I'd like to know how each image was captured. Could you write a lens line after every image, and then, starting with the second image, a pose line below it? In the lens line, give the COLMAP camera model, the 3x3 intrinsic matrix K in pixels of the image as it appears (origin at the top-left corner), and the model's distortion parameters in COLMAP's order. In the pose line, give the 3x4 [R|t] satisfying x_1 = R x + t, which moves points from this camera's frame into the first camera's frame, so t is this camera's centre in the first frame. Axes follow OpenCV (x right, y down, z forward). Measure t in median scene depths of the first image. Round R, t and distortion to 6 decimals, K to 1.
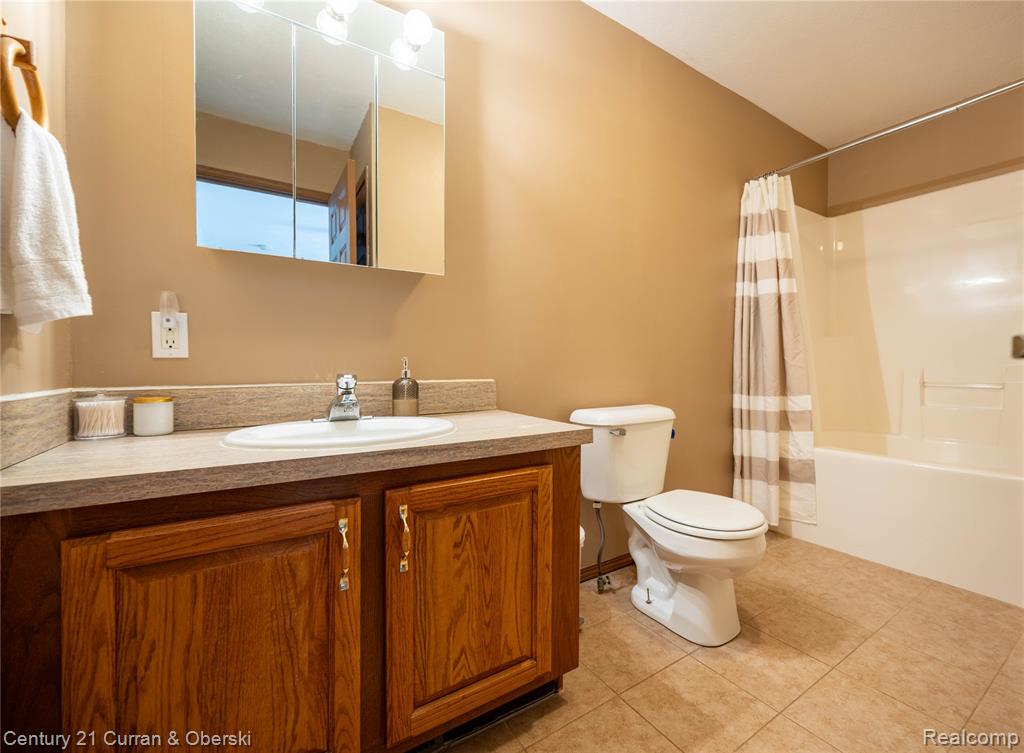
lens RADIAL K [[433.1, 0, 512.0], [0, 433.1, 376.5], [0, 0, 1]] dist [0.000160, -0.000001]
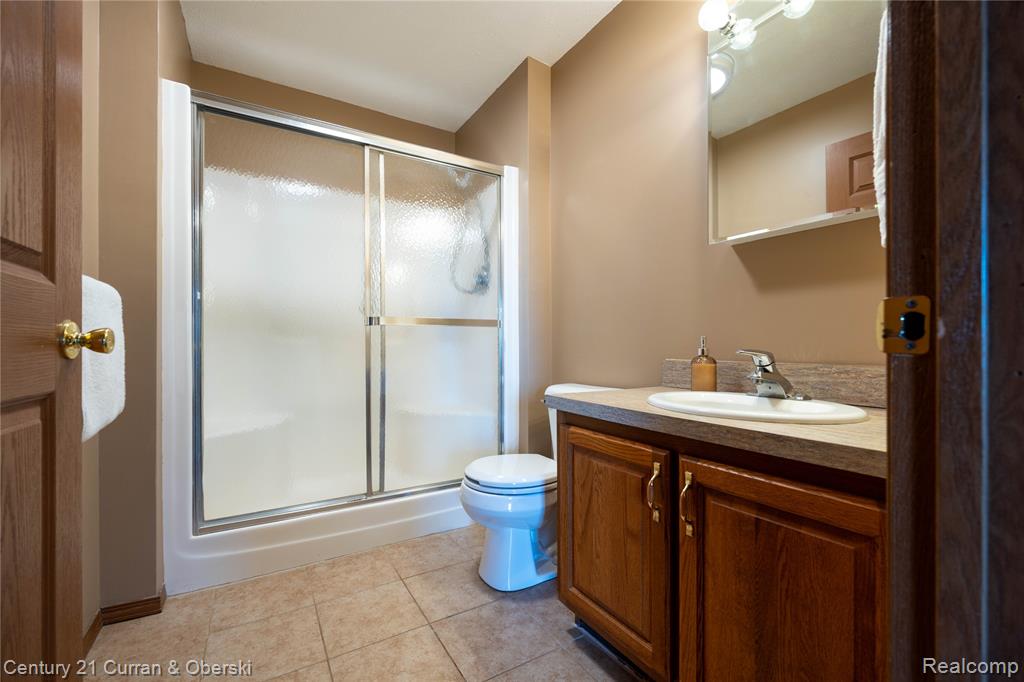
lens RADIAL K [[430.3, 0, 512.0], [0, 430.3, 341.0], [0, 0, 1]] dist [-0.000238, -0.000020]
pose [[-0.026941, -0.009723, -0.999590, 0.836798], [-0.024202, 0.999666, -0.009072, -0.012144], [0.999344, 0.023948, -0.027167, 0.558318]]
